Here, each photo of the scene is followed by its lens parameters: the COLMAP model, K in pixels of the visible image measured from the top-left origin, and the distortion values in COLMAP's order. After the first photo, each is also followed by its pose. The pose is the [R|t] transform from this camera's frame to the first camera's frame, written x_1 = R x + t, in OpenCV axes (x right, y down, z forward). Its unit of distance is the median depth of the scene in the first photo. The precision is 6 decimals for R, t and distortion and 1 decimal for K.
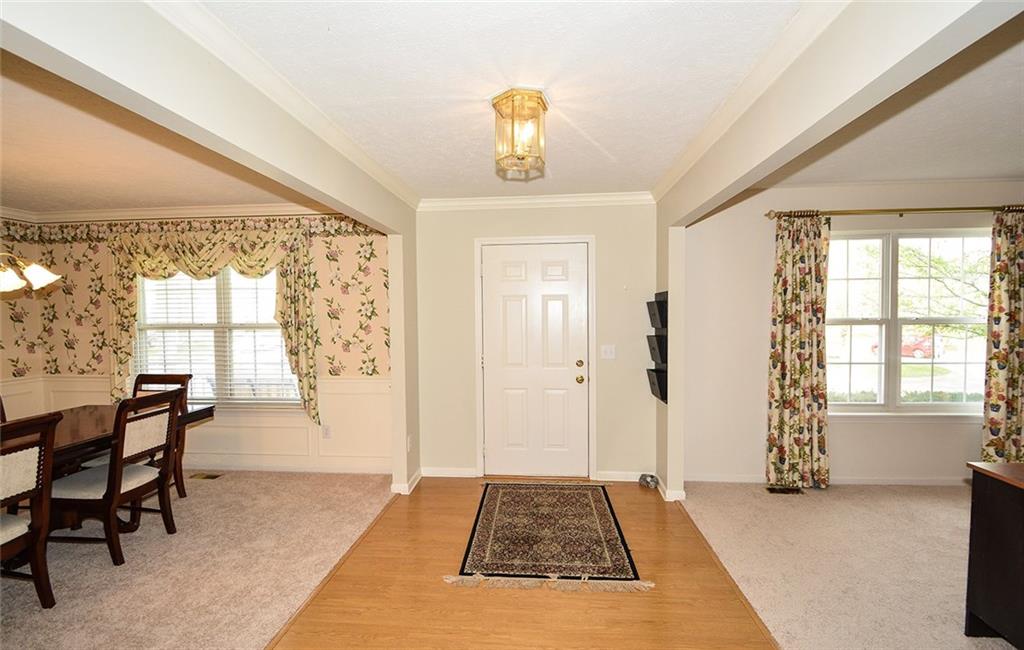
lens RADIAL K [[420.2, 0, 501.9], [0, 420.2, 326.1], [0, 0, 1]] dist [-0.001023, -0.000615]
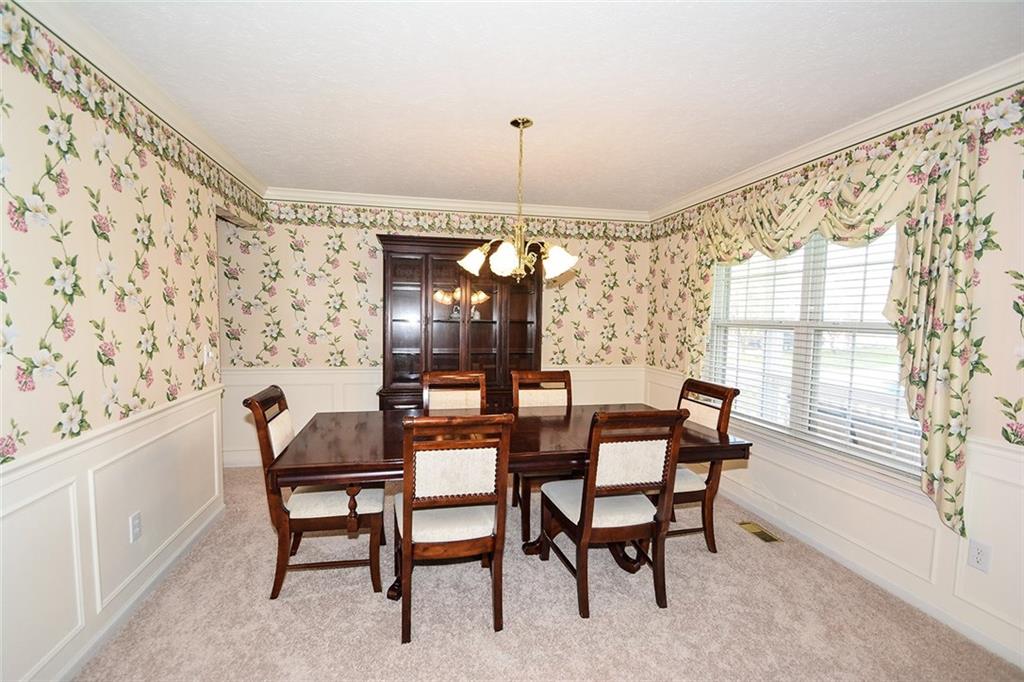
lens RADIAL K [[450.5, 0, 502.2], [0, 450.5, 345.7], [0, 0, 1]] dist [0.029154, -0.023368]
pose [[0.278710, 0.078022, -0.957201, -0.104681], [-0.050387, 0.996510, 0.066555, 0.009173], [0.959053, 0.029681, 0.281669, 0.348422]]
